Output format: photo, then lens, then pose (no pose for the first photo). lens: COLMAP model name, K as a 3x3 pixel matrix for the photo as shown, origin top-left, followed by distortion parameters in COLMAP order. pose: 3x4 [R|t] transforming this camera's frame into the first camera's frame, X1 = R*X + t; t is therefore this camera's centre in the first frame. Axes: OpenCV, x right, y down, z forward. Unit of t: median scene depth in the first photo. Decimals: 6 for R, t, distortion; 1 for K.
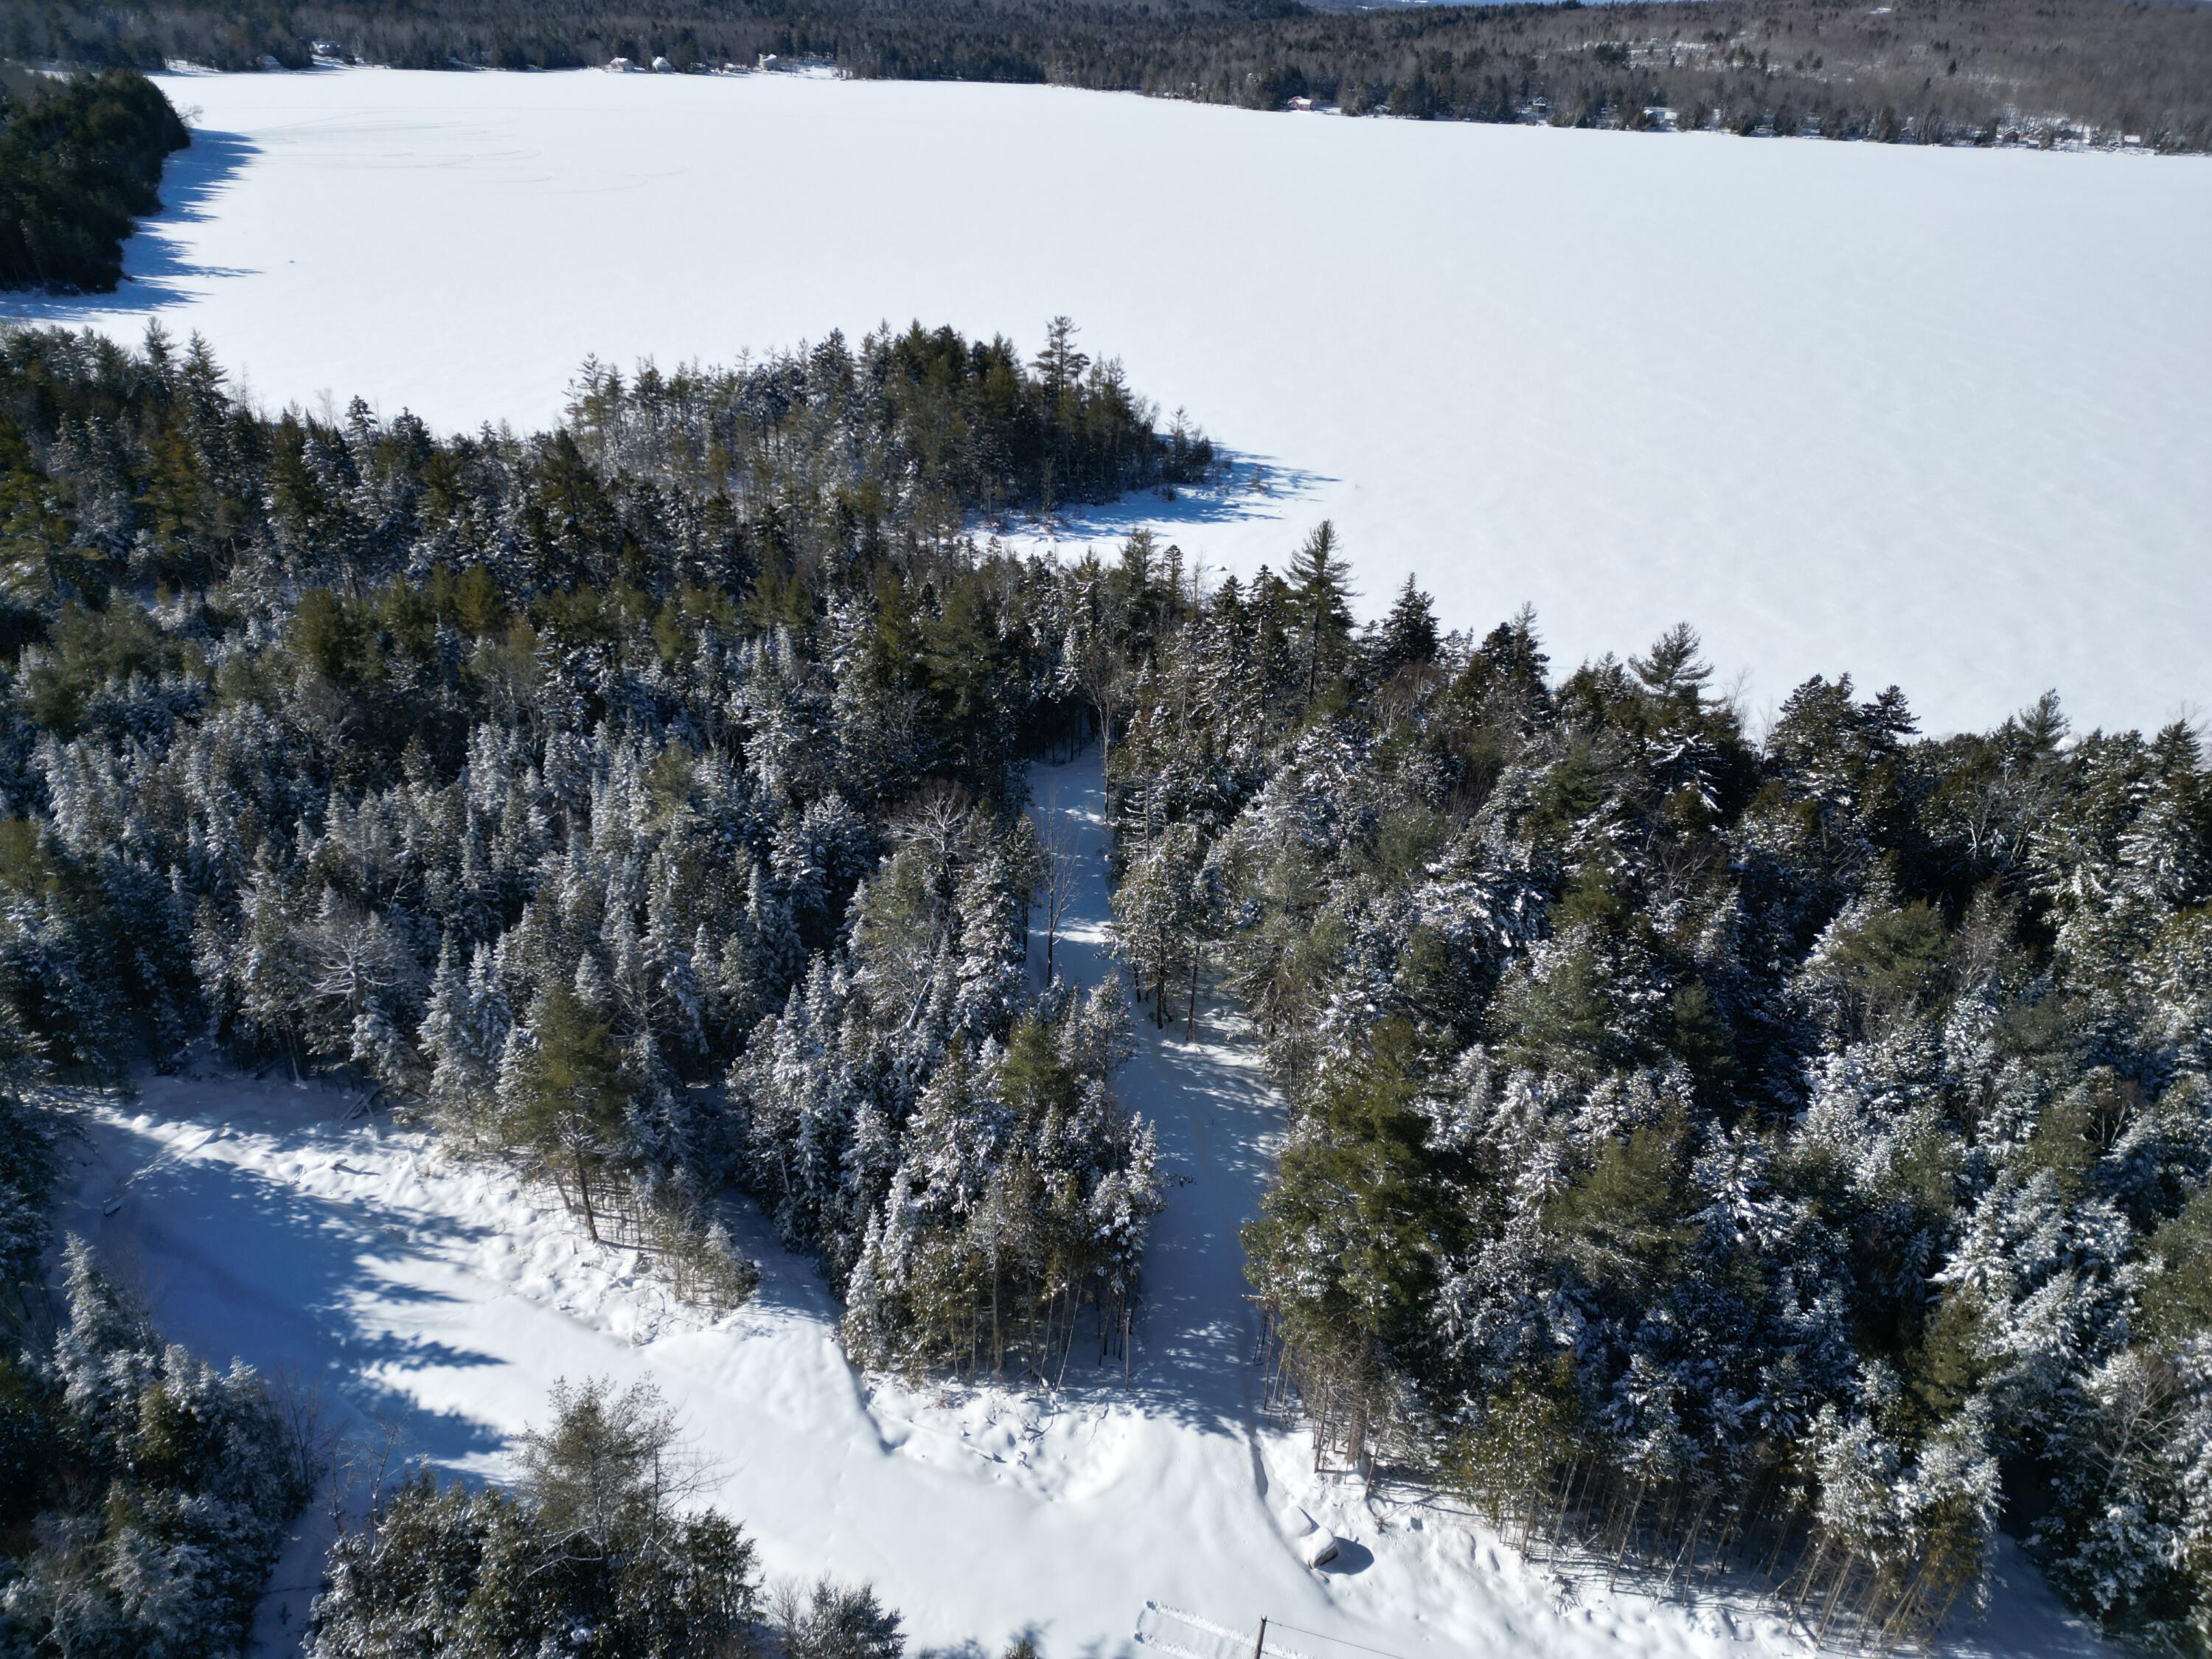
lens RADIAL K [[1512.8, 0, 1104.8], [0, 1512.8, 829.8], [0, 0, 1]] dist [0.094383, -0.096880]
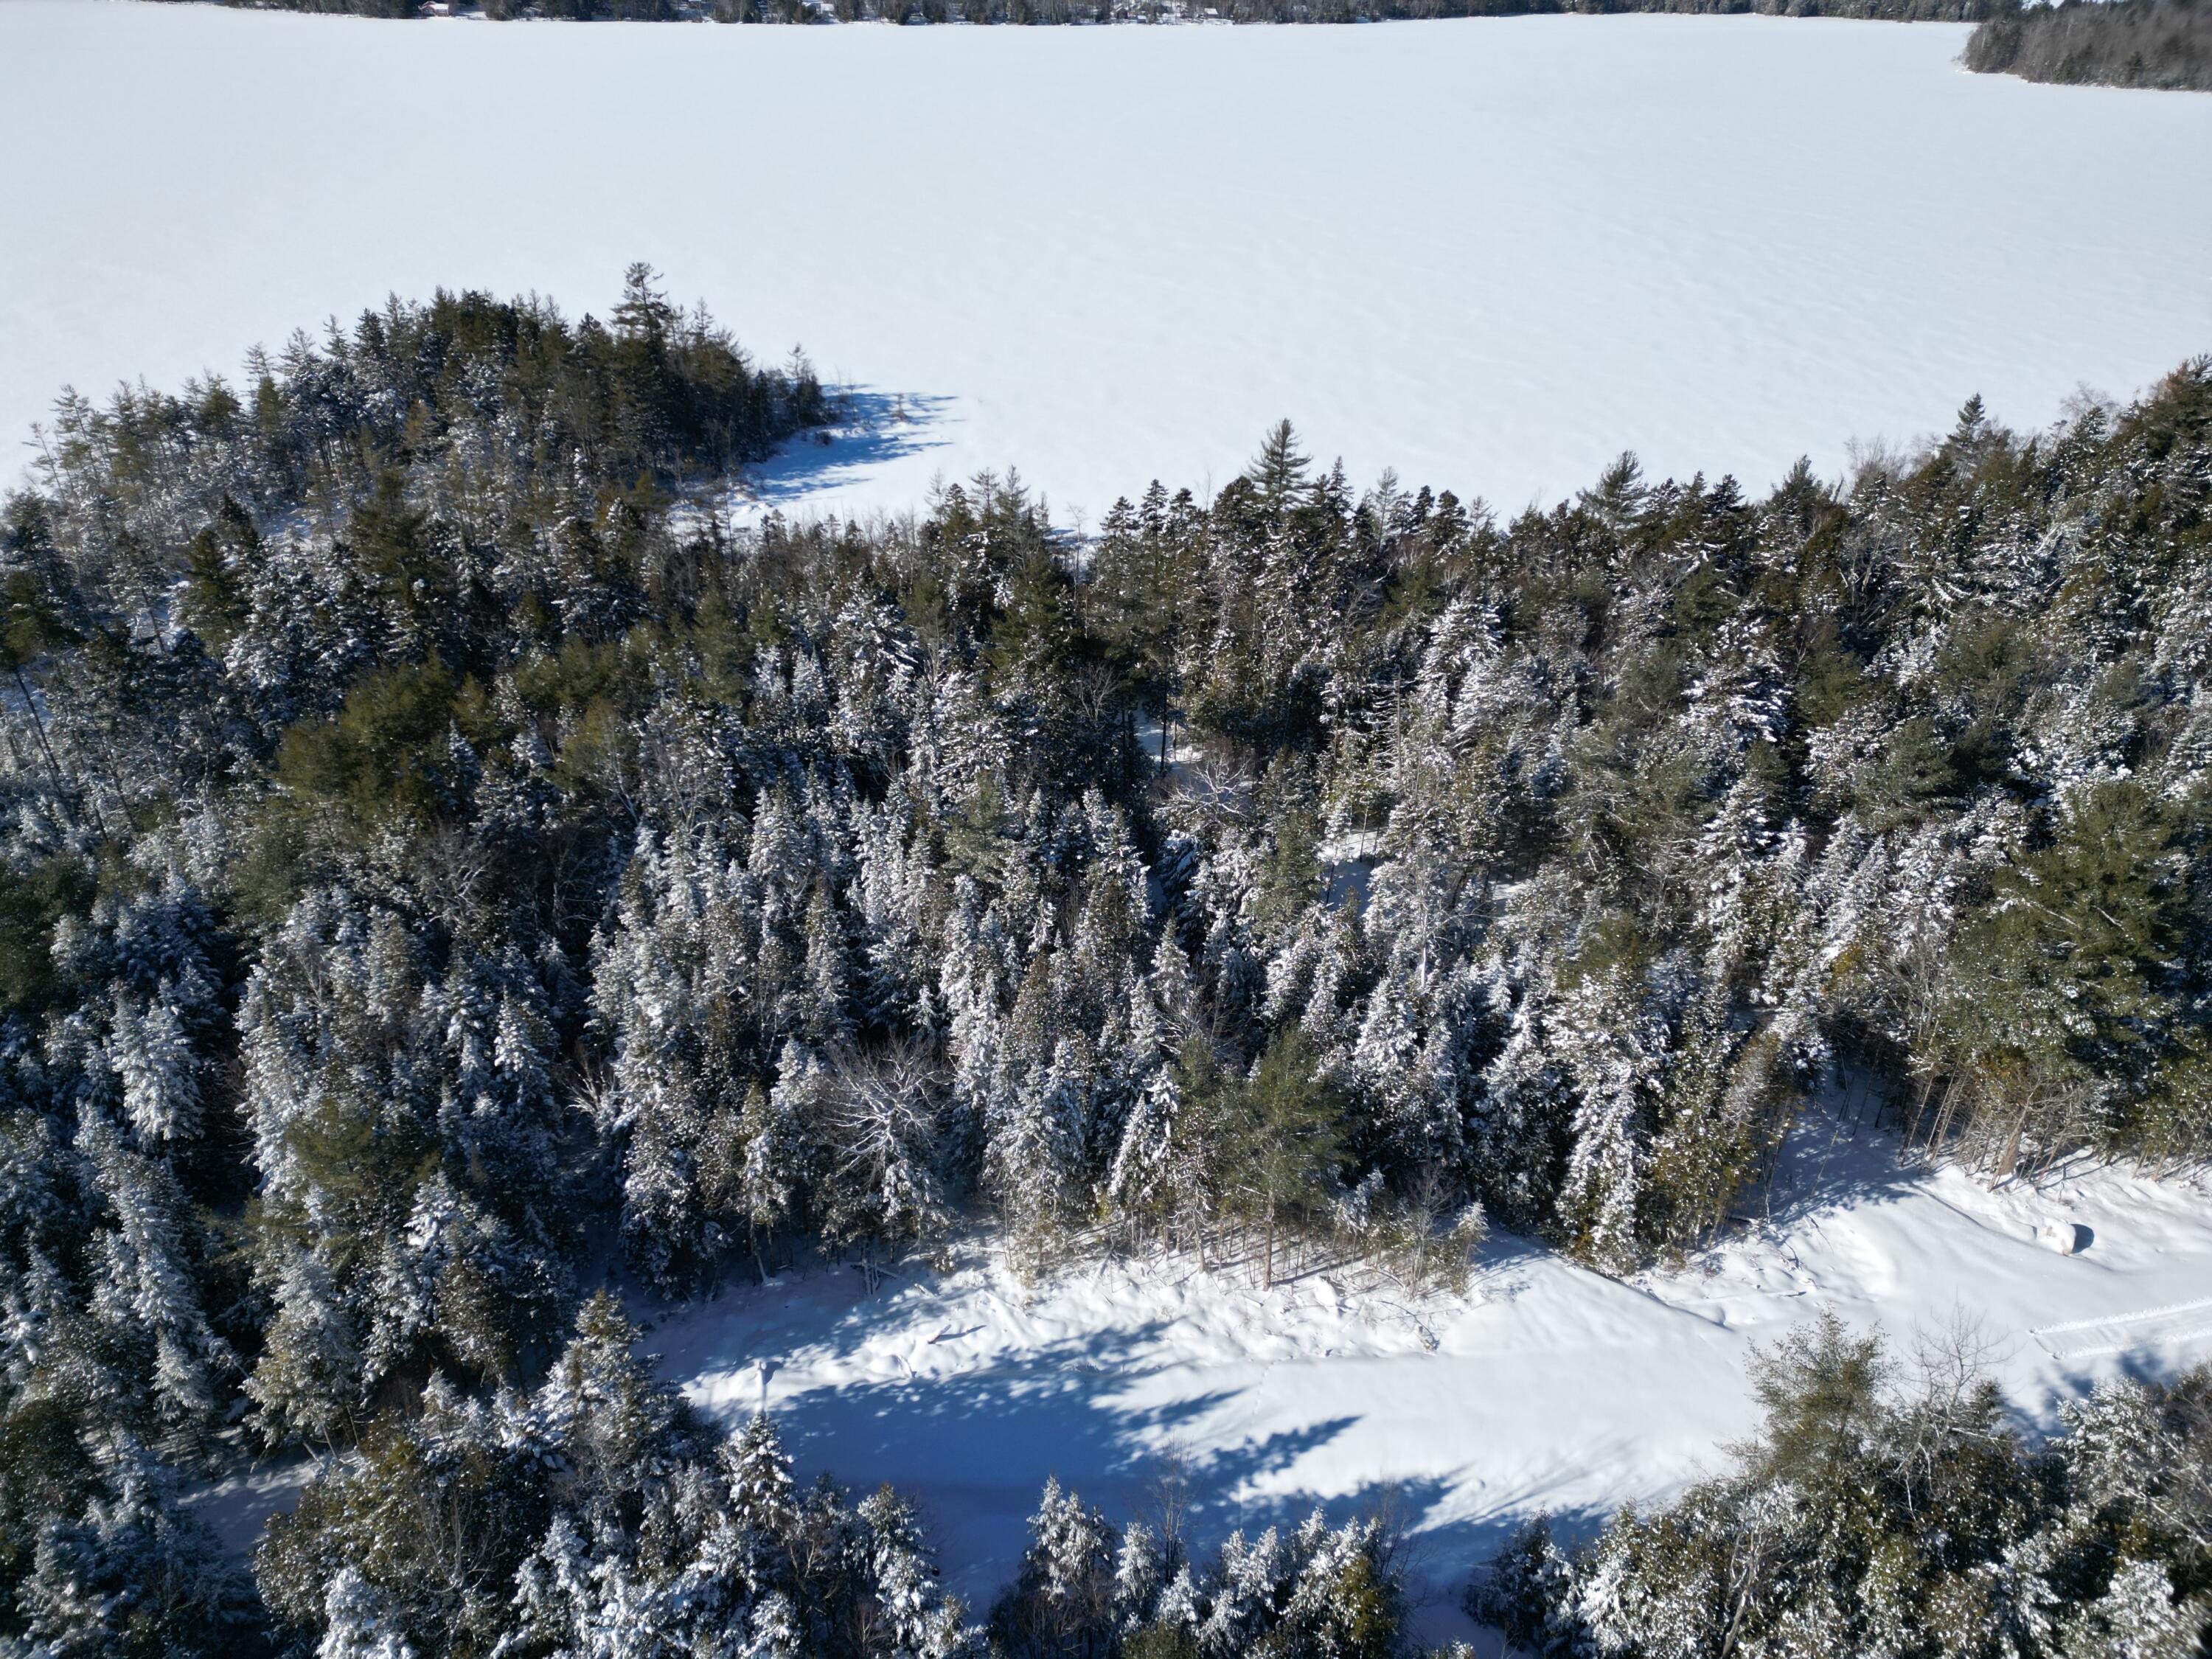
lens RADIAL K [[1527.1, 0, 1101.0], [0, 1527.1, 834.8], [0, 0, 1]] dist [0.063178, -0.051920]
pose [[0.857206, -0.281817, 0.431019, -0.284678], [0.258014, 0.959375, 0.114141, -0.049227], [-0.445676, 0.013367, 0.895094, 0.077543]]
